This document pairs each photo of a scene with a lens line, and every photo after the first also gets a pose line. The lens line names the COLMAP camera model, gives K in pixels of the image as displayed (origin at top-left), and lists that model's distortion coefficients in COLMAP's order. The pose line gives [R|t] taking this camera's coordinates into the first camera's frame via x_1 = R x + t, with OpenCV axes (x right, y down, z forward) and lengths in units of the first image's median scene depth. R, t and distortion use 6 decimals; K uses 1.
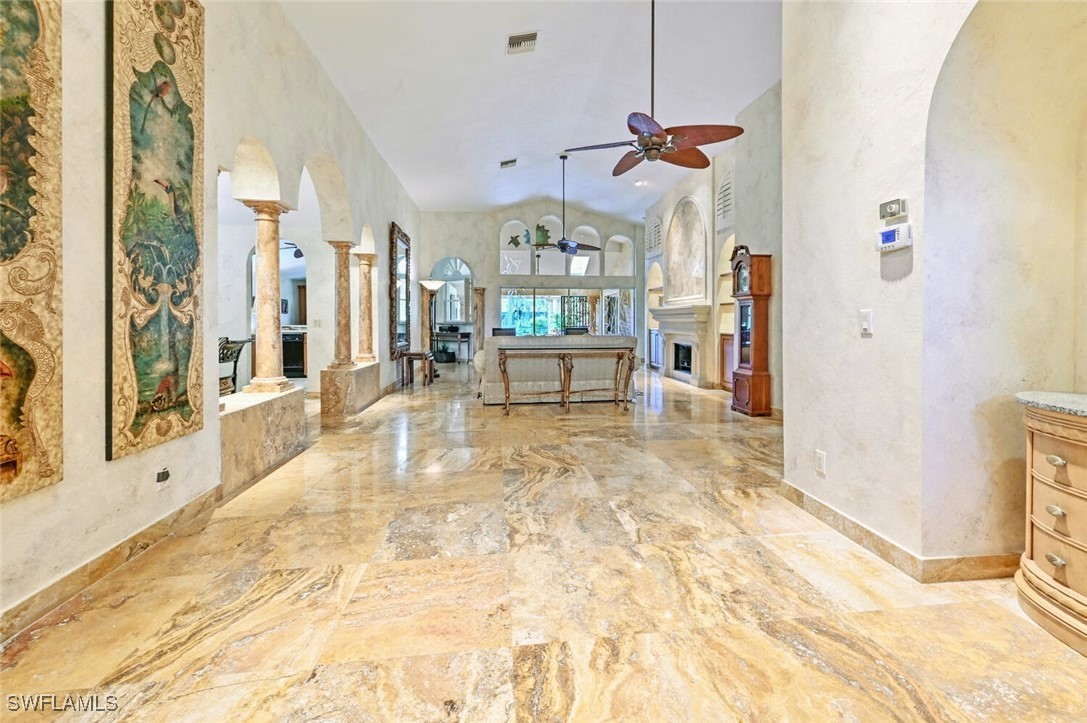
lens RADIAL K [[453.5, 0, 543.2], [0, 453.5, 323.8], [0, 0, 1]] dist [-0.000091, -0.000350]
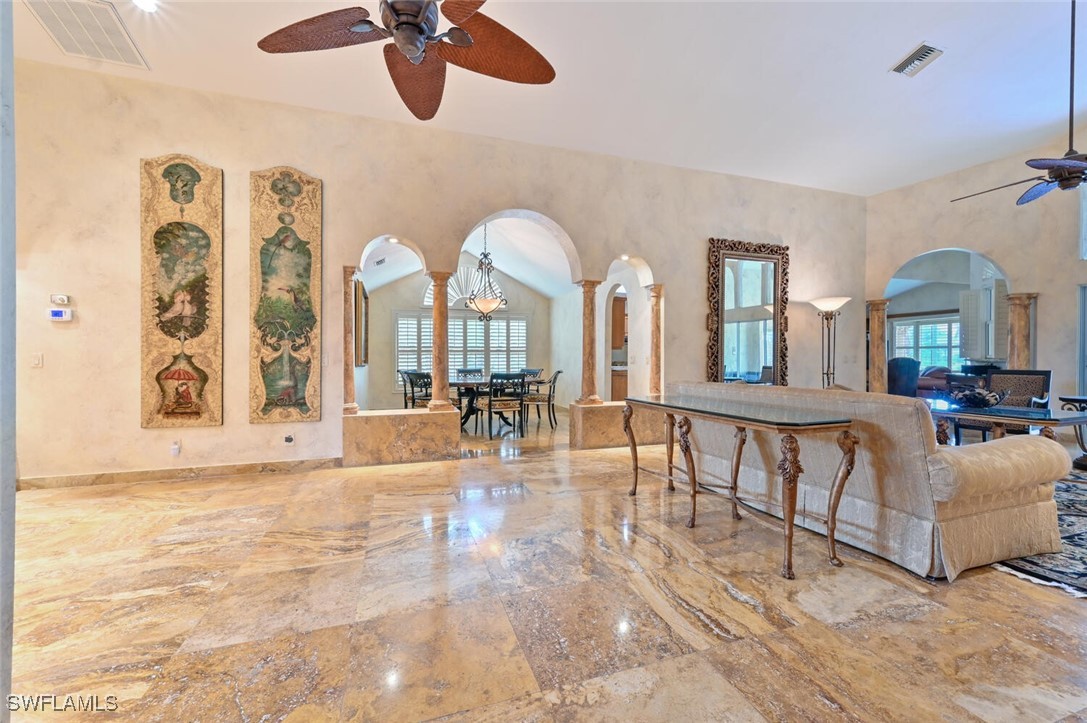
lens RADIAL K [[436.9, 0, 538.9], [0, 436.9, 361.7], [0, 0, 1]] dist [0.005098, 0.000058]
pose [[0.213815, 0.005782, -0.976857, 1.231343], [-0.002082, 0.999983, 0.005463, -0.009211], [0.976872, 0.000866, 0.213823, 1.663657]]
